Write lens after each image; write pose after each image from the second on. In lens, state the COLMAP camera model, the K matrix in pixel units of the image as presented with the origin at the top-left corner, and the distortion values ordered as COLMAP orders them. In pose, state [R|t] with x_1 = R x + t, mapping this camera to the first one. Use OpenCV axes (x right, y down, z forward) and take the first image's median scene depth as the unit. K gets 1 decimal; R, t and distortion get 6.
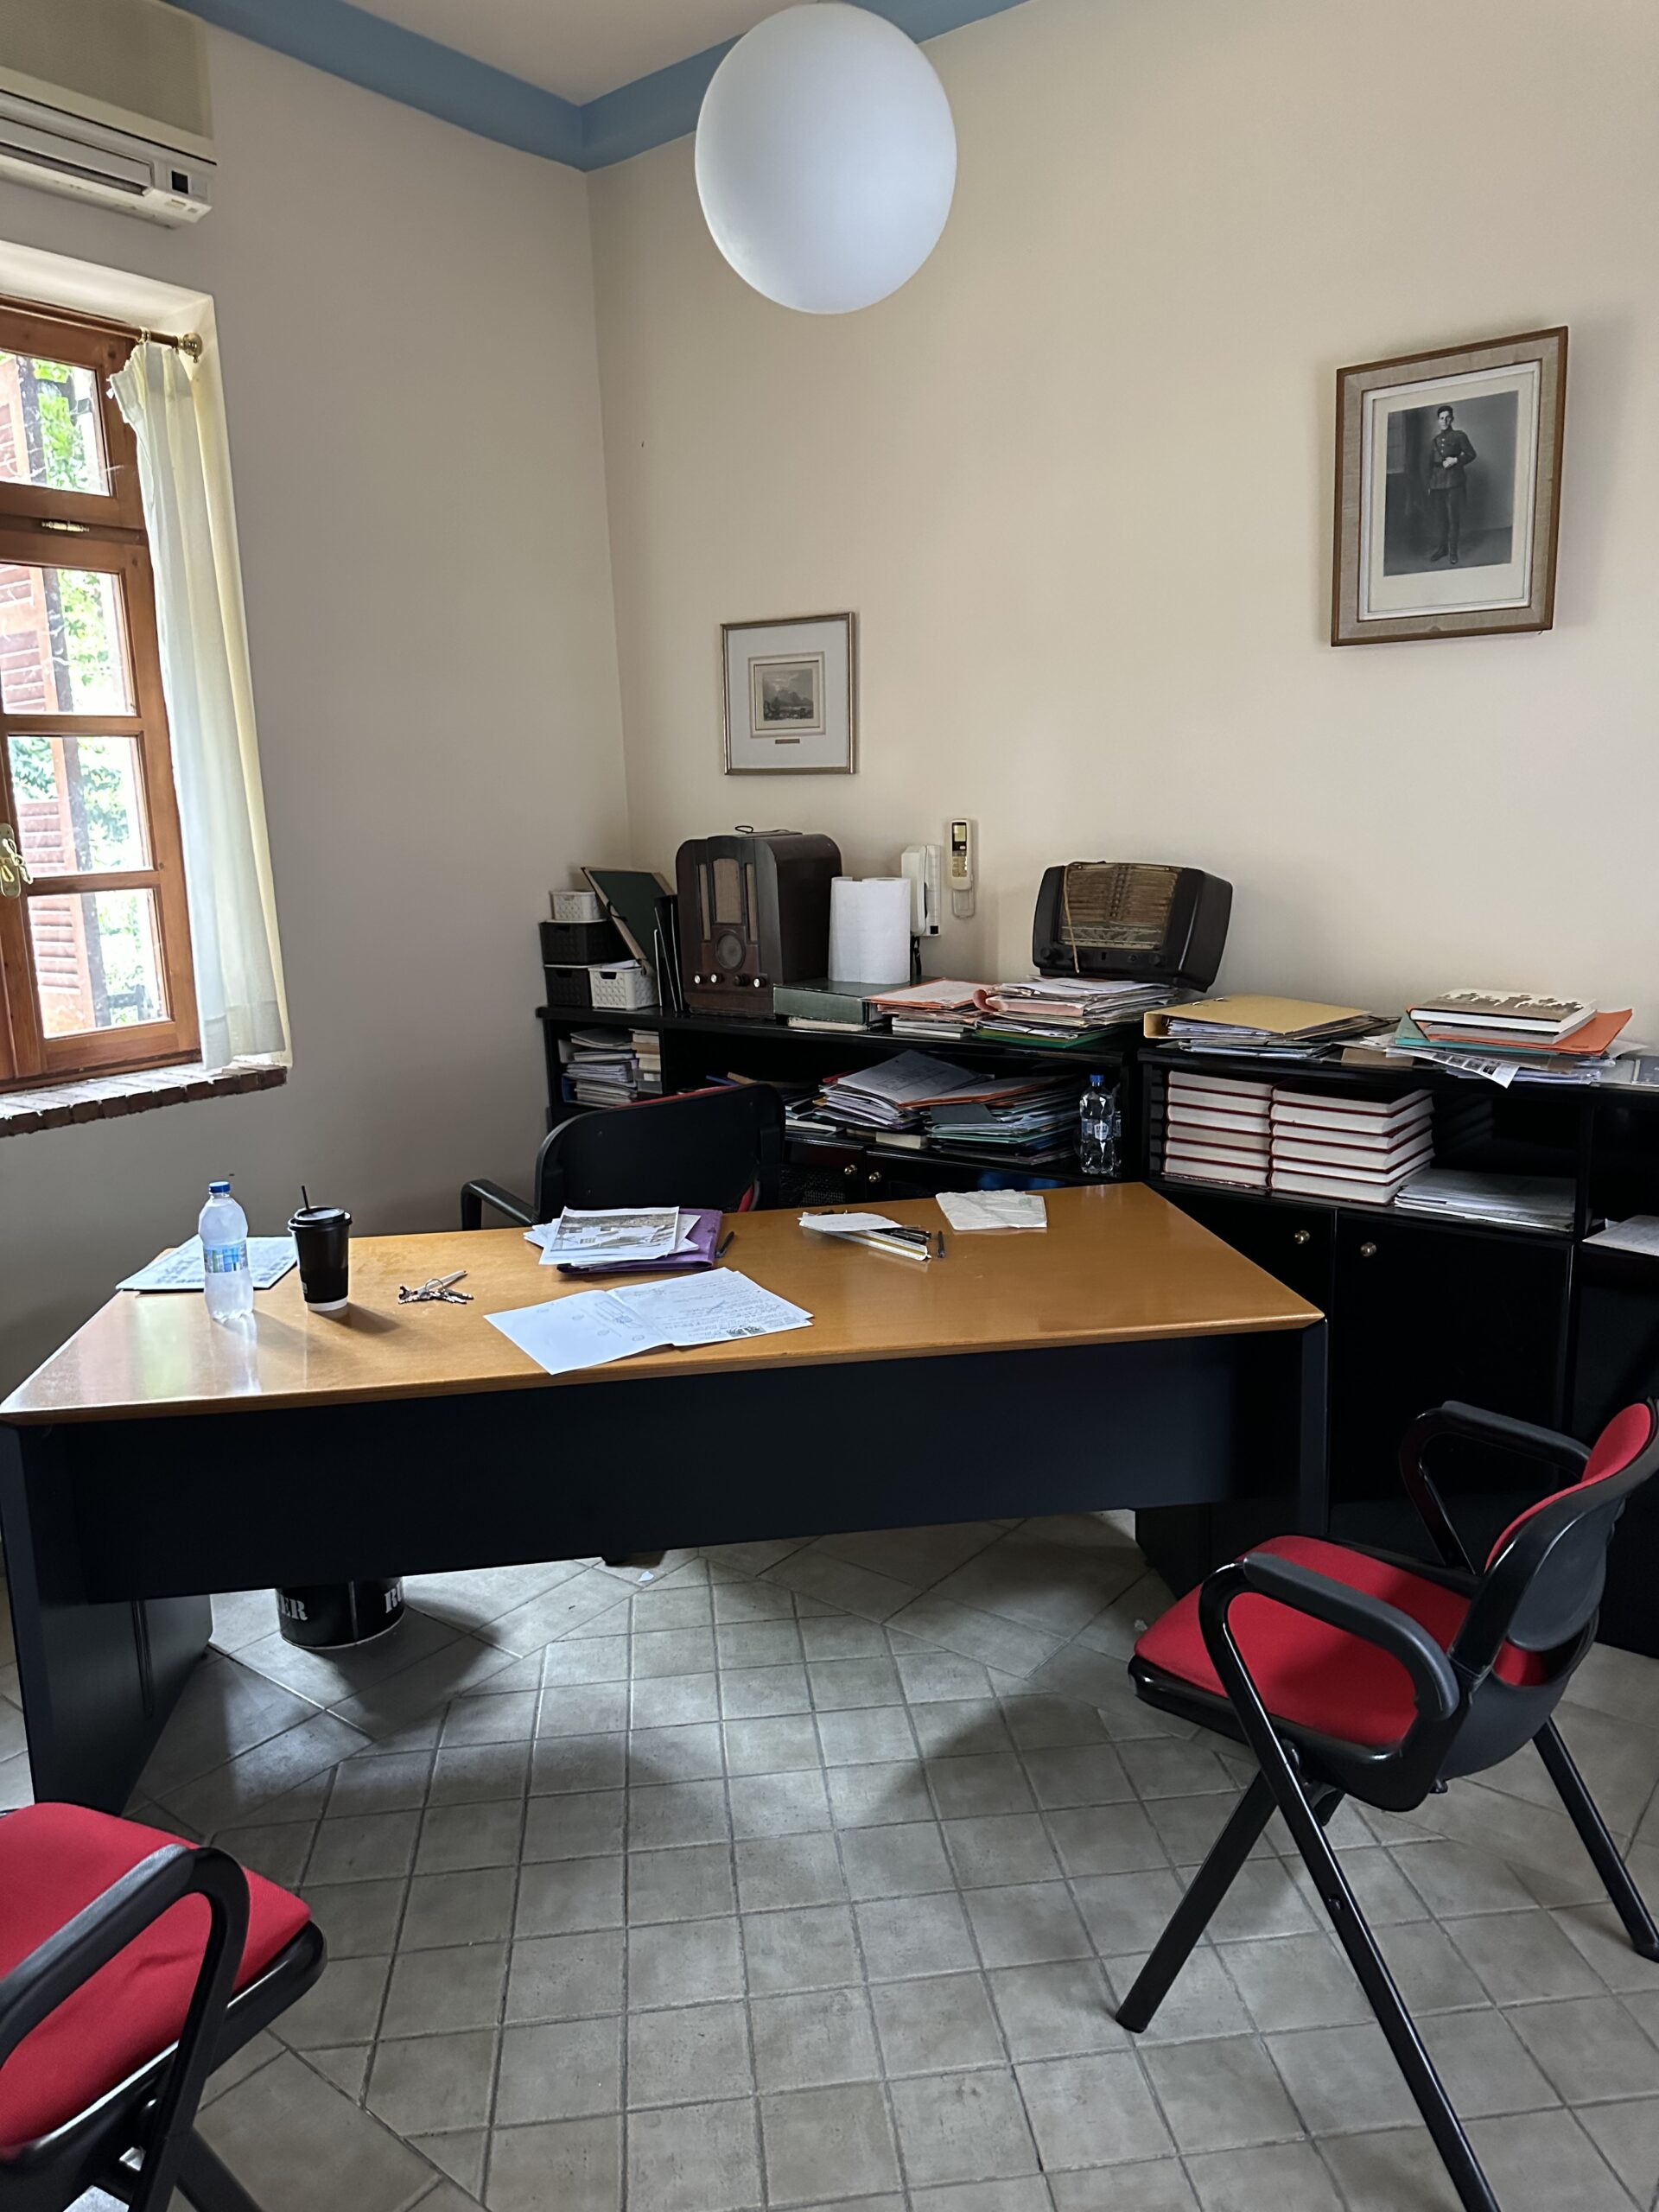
lens RADIAL K [[1571.3, 0, 831.1], [0, 1571.3, 1087.8], [0, 0, 1]] dist [0.017545, -0.024501]
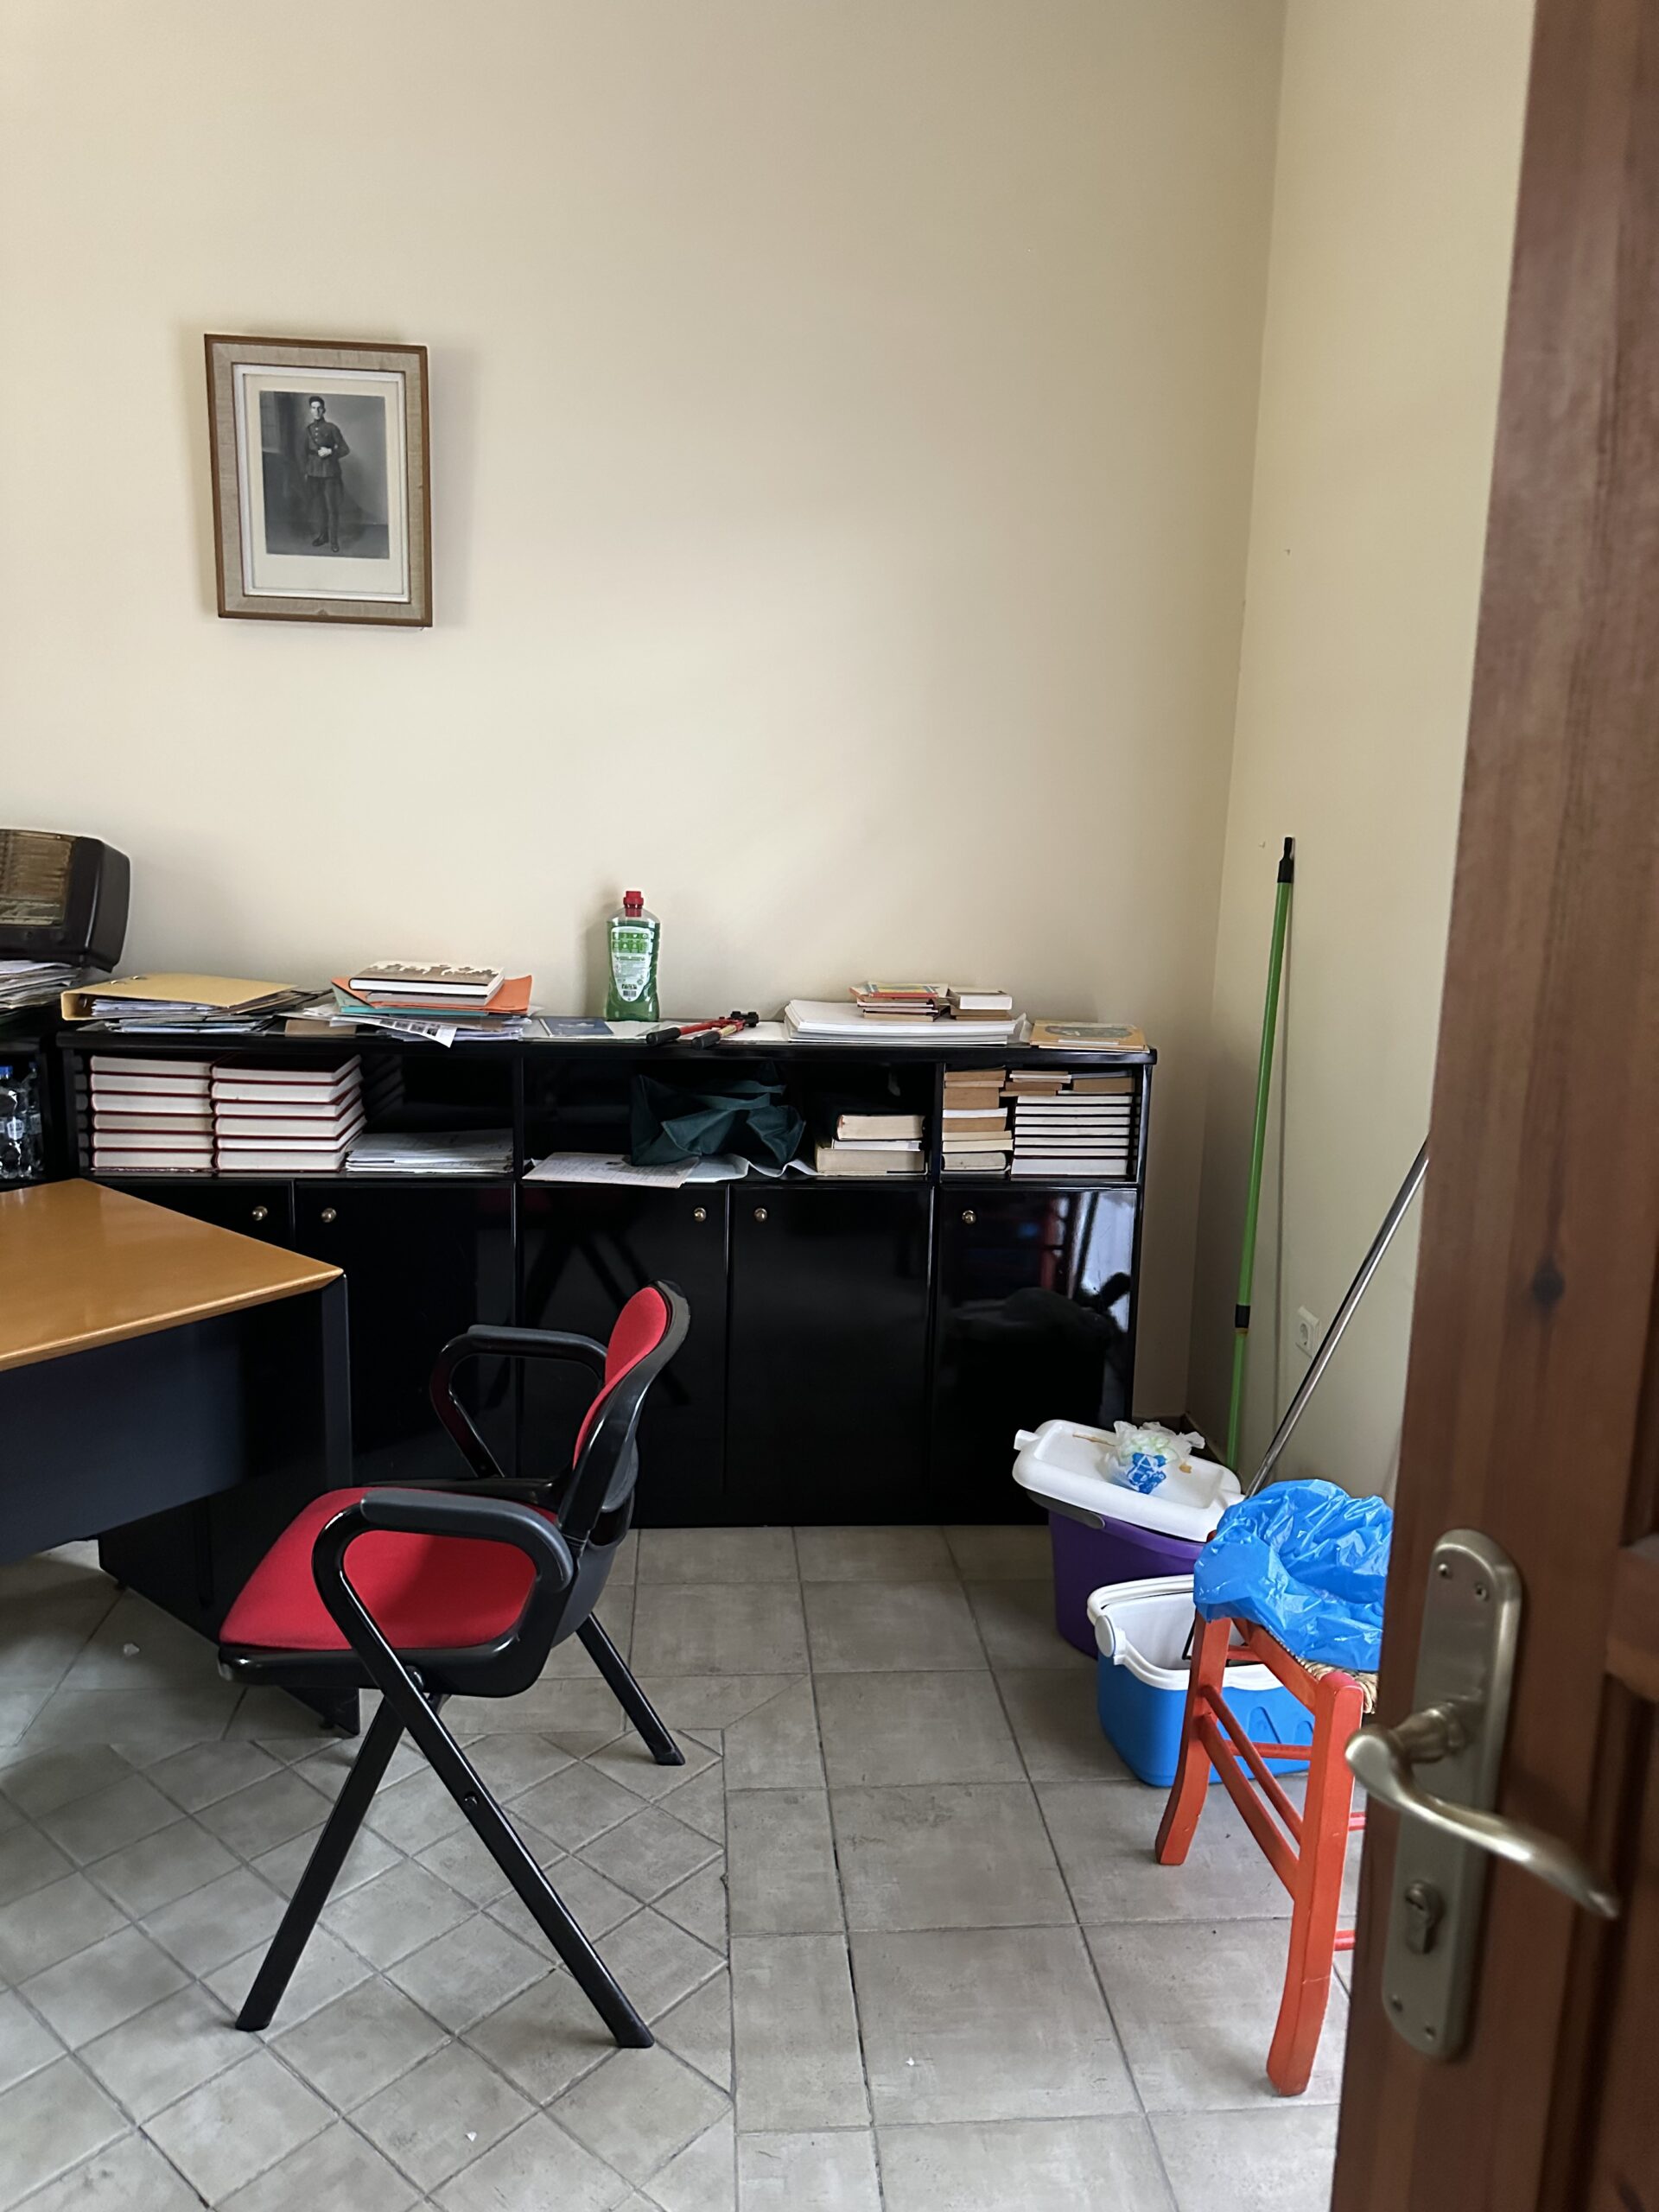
lens RADIAL K [[1571.3, 0, 813.2], [0, 1571.3, 1113.6], [0, 0, 1]] dist [0.017545, -0.024501]
pose [[0.726998, -0.082758, 0.681634, -0.125377], [0.078064, 0.996235, 0.037695, 0.023751], [-0.682188, 0.025807, 0.730721, 0.038830]]
